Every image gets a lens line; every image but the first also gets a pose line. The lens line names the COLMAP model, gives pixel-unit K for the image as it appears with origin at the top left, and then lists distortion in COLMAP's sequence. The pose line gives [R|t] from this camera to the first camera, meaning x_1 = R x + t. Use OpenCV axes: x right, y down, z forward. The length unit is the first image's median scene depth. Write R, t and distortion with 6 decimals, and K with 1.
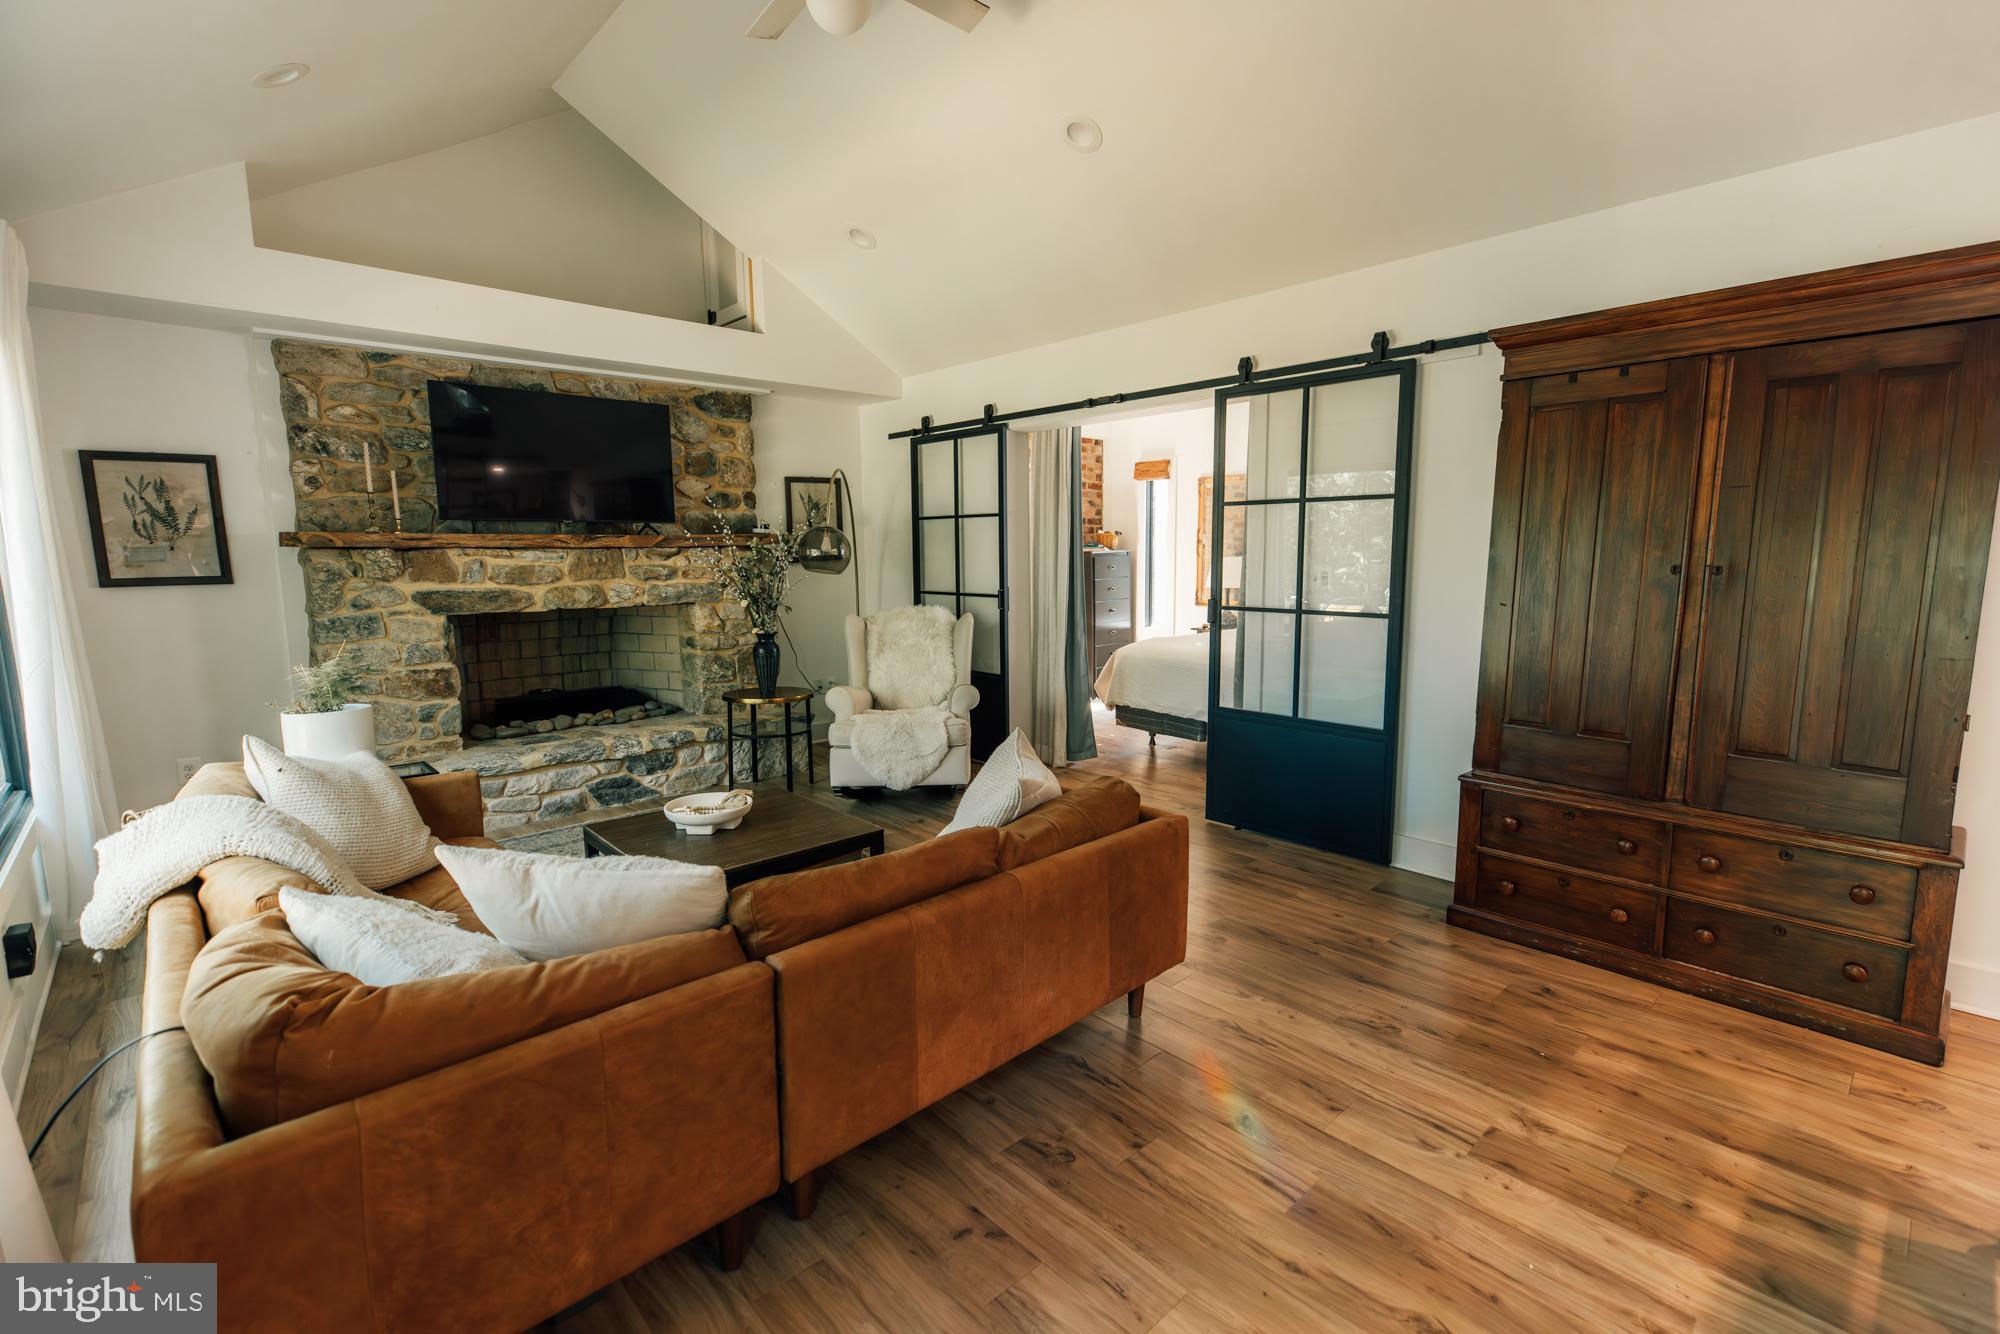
lens RADIAL K [[891.8, 0, 1009.4], [0, 891.8, 672.7], [0, 0, 1]] dist [0.003427, 0.000104]
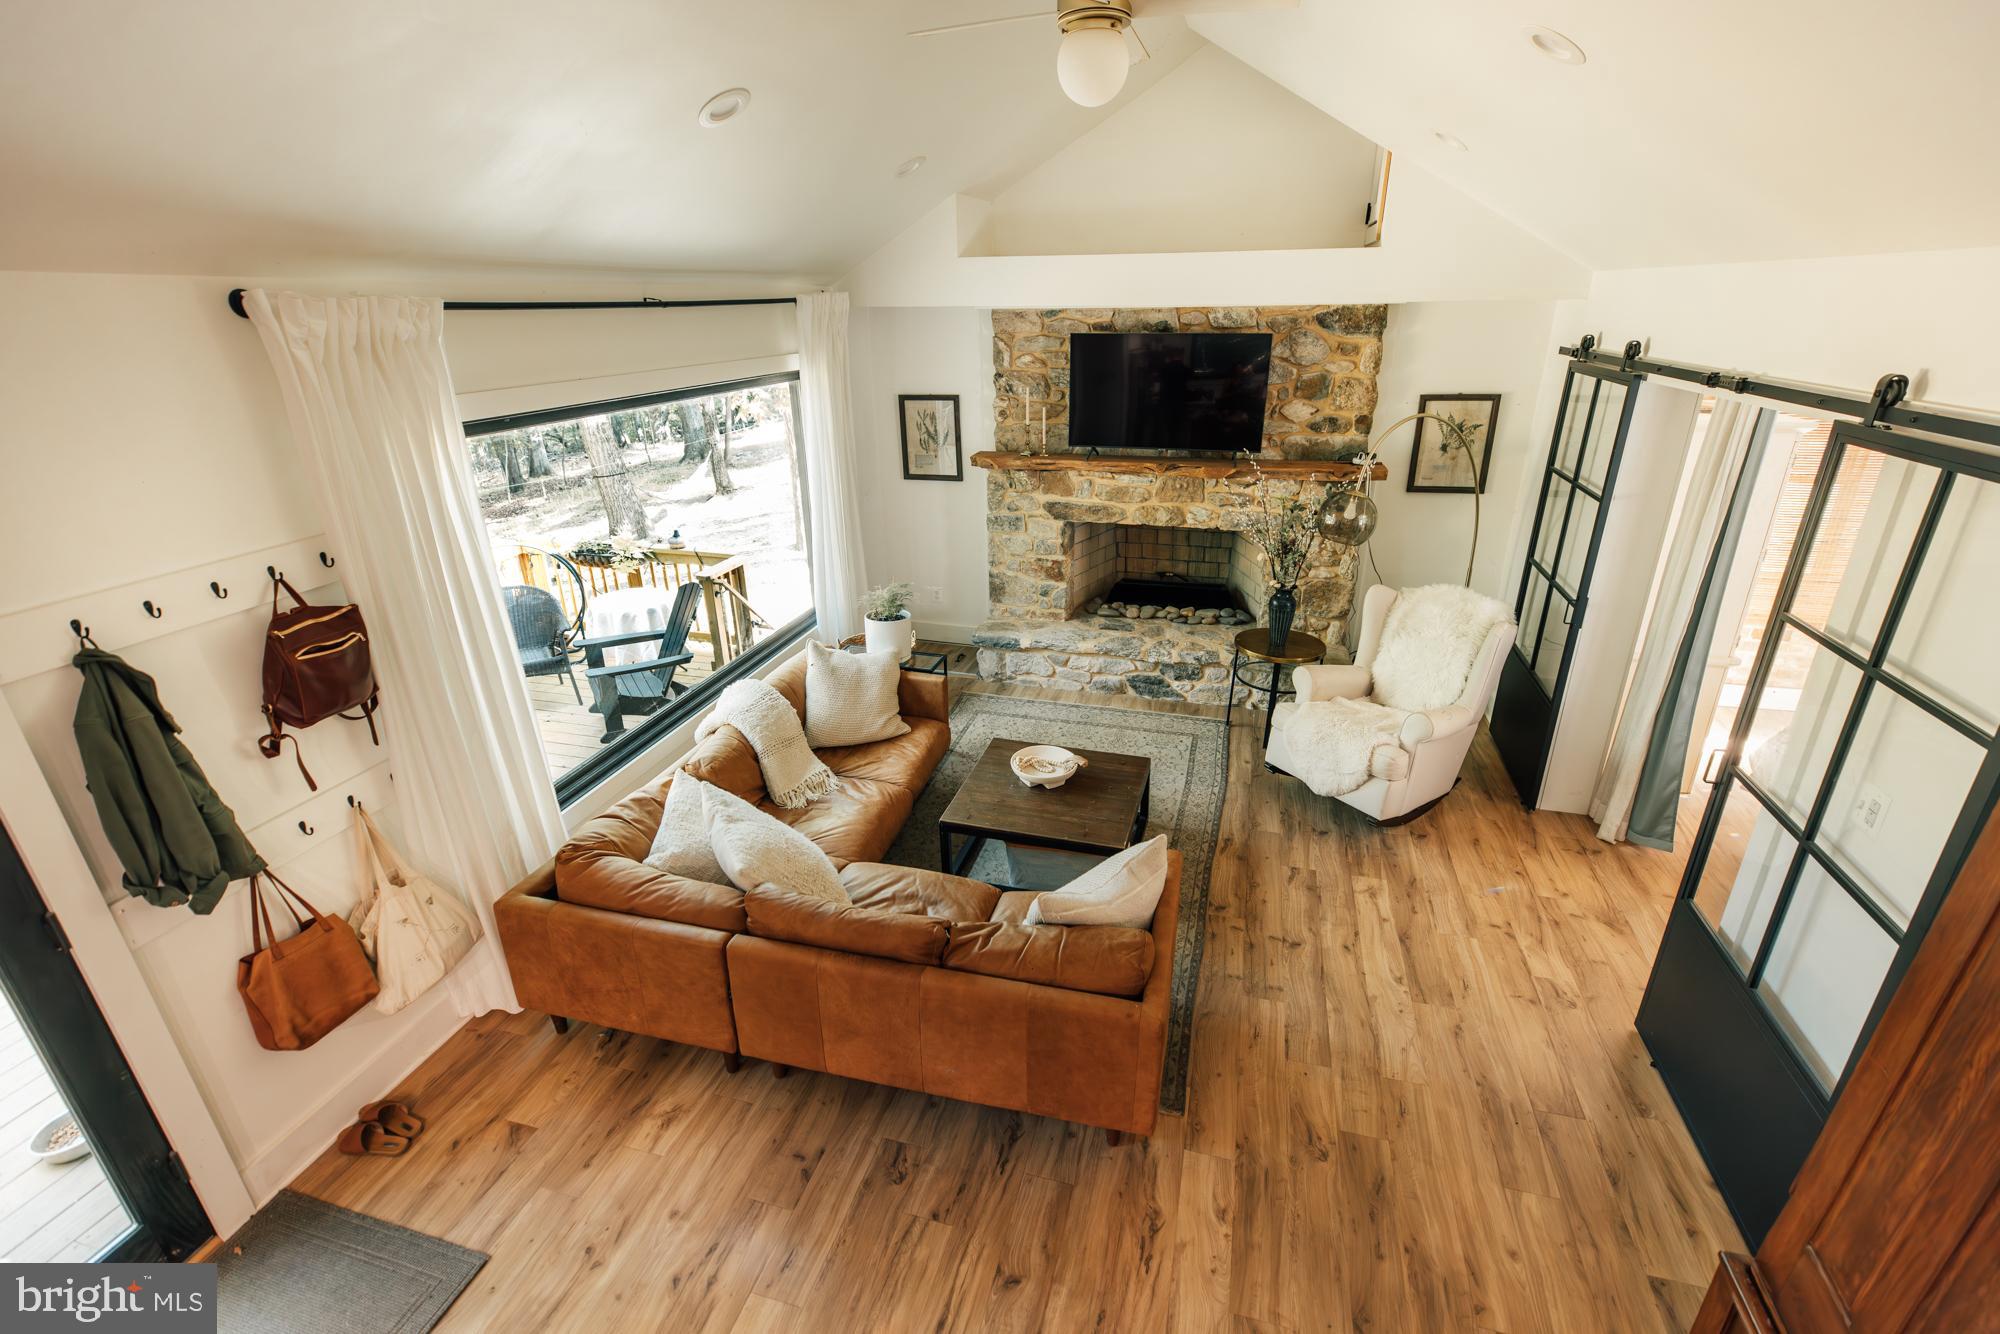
lens RADIAL K [[891.8, 0, 1007.6], [0, 891.8, 668.7], [0, 0, 1]] dist [0.003427, 0.000104]
pose [[0.522907, 0.330907, -0.785537, 0.407287], [-0.110011, 0.940062, 0.322770, -0.264251], [0.845261, -0.082361, 0.527969, 0.219520]]
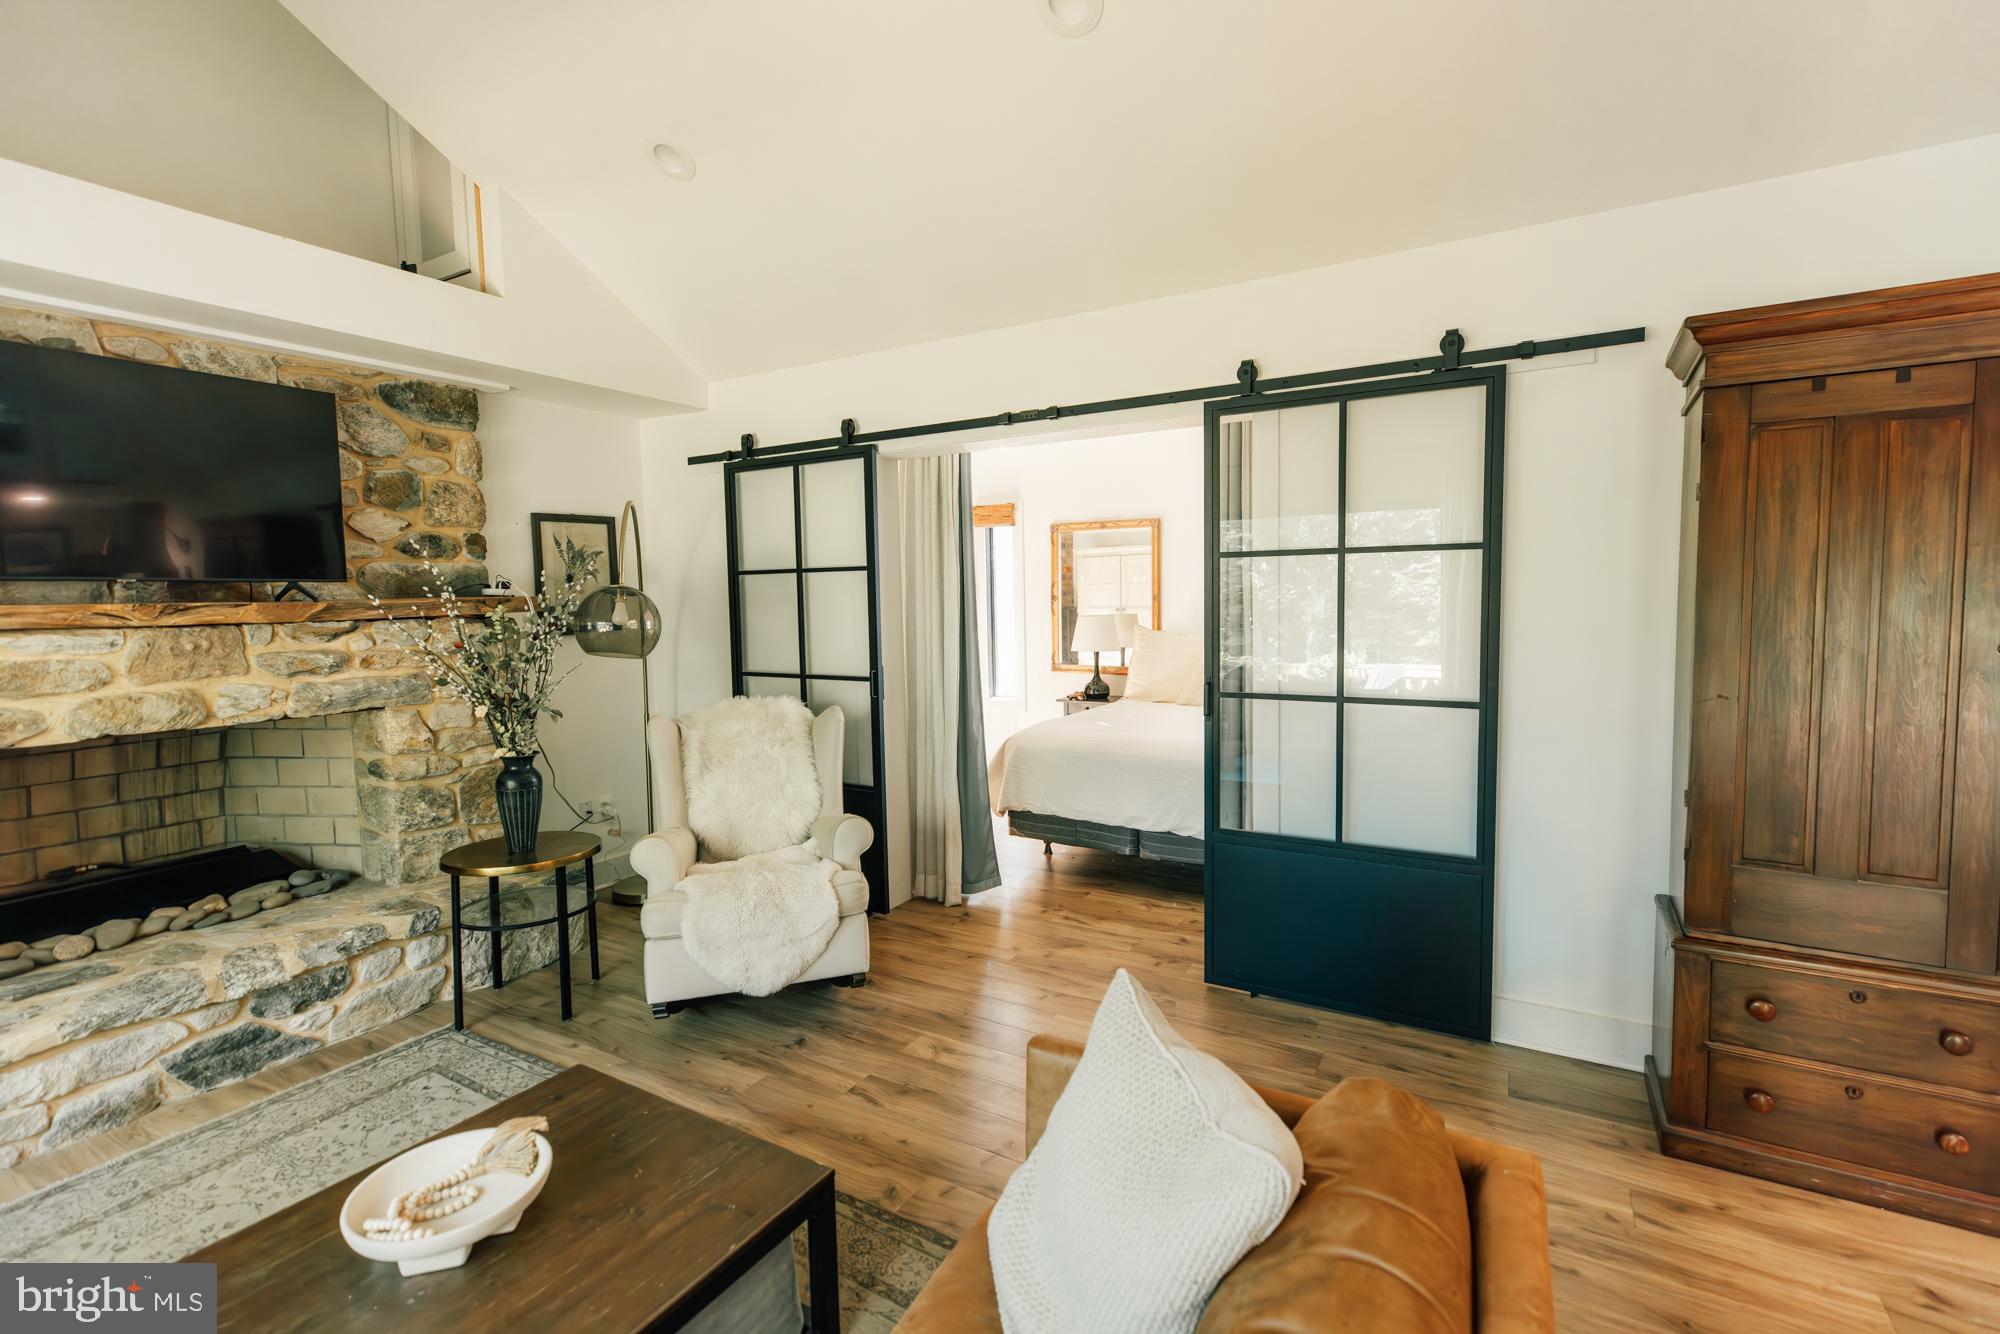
lens RADIAL K [[891.8, 0, 1007.5], [0, 891.8, 661.9], [0, 0, 1]] dist [0.003427, 0.000104]
pose [[0.957460, -0.030183, 0.286984, -0.130340], [0.049274, 0.997009, -0.059535, -0.059398], [-0.284329, 0.071143, 0.956084, 0.316922]]
